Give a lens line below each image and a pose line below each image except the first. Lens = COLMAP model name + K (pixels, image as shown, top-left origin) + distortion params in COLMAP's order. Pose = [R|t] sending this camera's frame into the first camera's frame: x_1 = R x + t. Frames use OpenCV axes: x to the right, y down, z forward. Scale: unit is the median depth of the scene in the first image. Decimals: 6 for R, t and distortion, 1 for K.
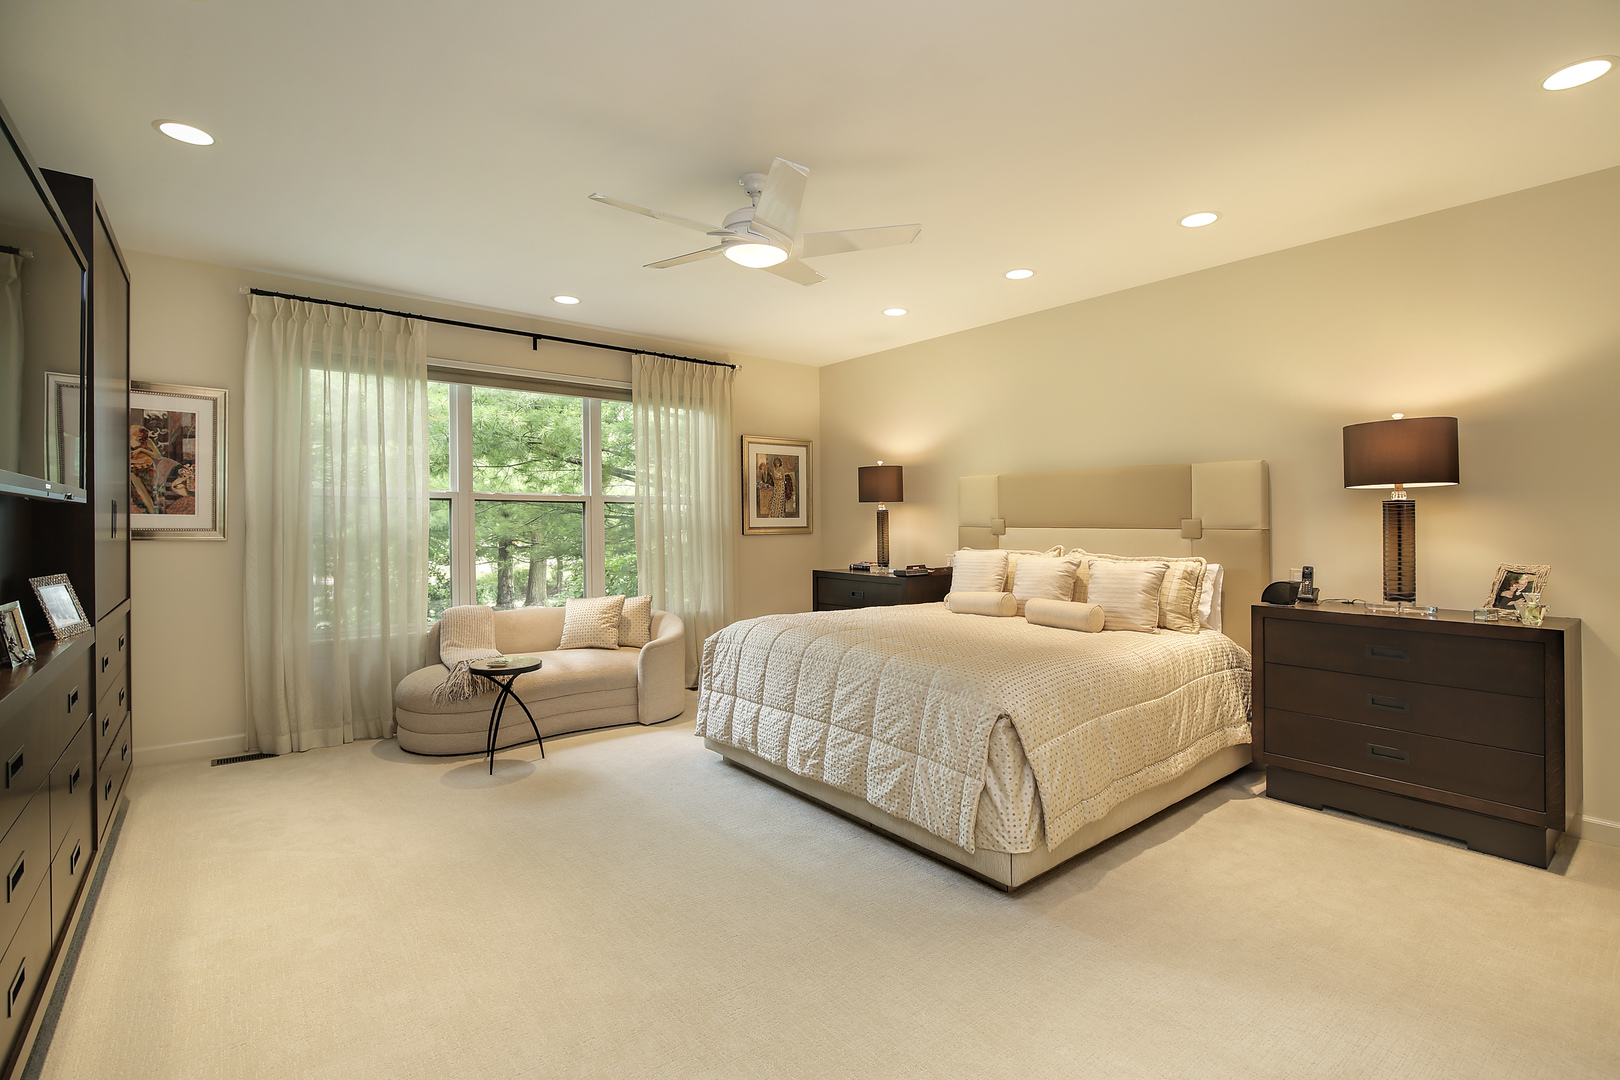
lens RADIAL K [[734.3, 0, 814.9], [0, 734.3, 526.1], [0, 0, 1]] dist [0.002950, 0.000152]
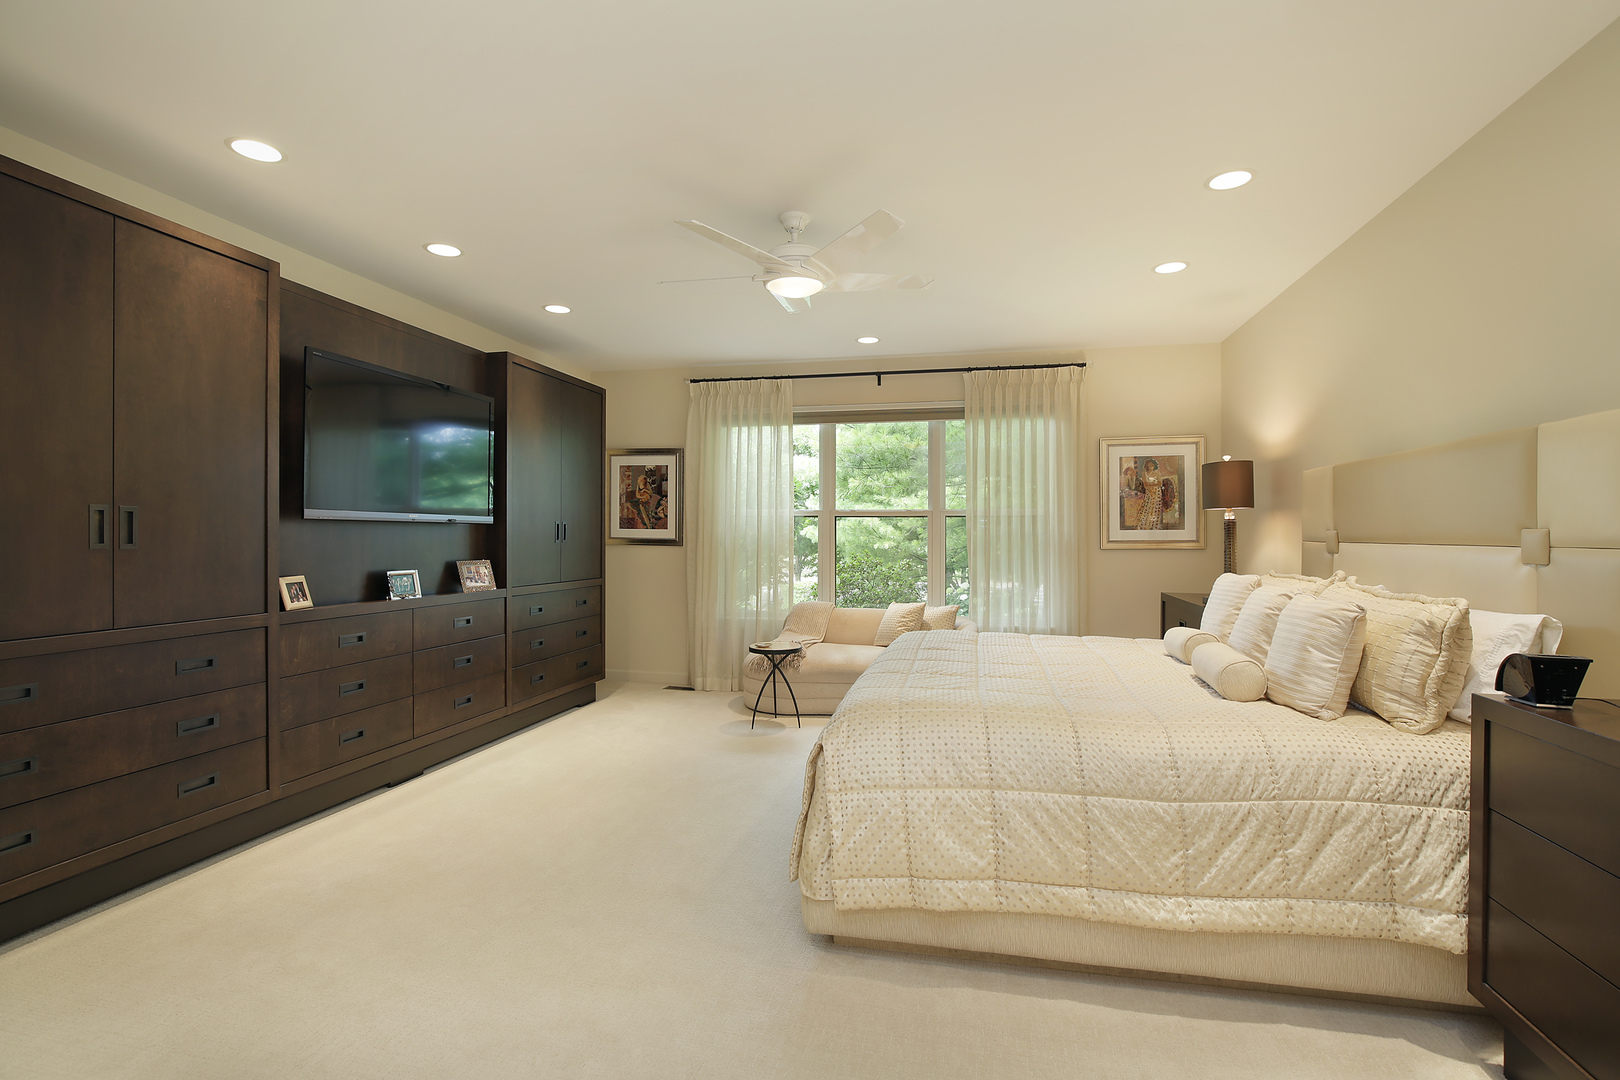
lens RADIAL K [[734.3, 0, 839.5], [0, 734.3, 541.7], [0, 0, 1]] dist [0.002950, 0.000152]
pose [[0.637706, 0.008376, -0.770234, 0.478432], [-0.006208, 0.999964, 0.005734, 0.000086], [0.770255, 0.001125, 0.637736, 0.216031]]
